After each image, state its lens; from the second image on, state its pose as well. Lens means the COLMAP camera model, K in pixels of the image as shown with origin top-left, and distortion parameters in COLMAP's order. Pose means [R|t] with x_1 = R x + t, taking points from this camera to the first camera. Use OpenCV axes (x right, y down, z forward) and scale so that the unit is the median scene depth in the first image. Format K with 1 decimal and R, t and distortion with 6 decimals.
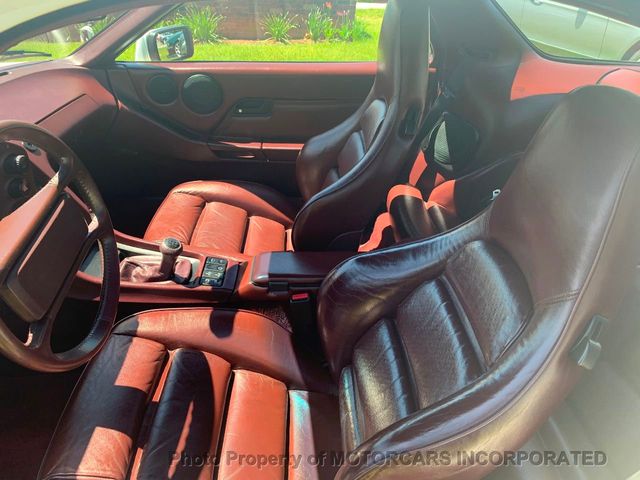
lens RADIAL K [[489.0, 0, 314.0], [0, 489.0, 240.9], [0, 0, 1]] dist [0.045027, -0.048609]
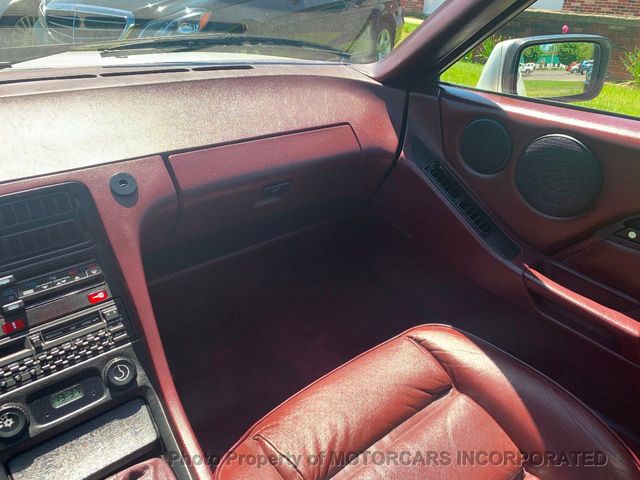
lens RADIAL K [[489.0, 0, 321.2], [0, 489.0, 238.1], [0, 0, 1]] dist [0.045027, -0.048609]
pose [[0.627753, 0.372565, -0.683463, -0.028702], [-0.417028, 0.902352, 0.108849, -0.218924], [0.657277, 0.216693, 0.721824, 0.571121]]
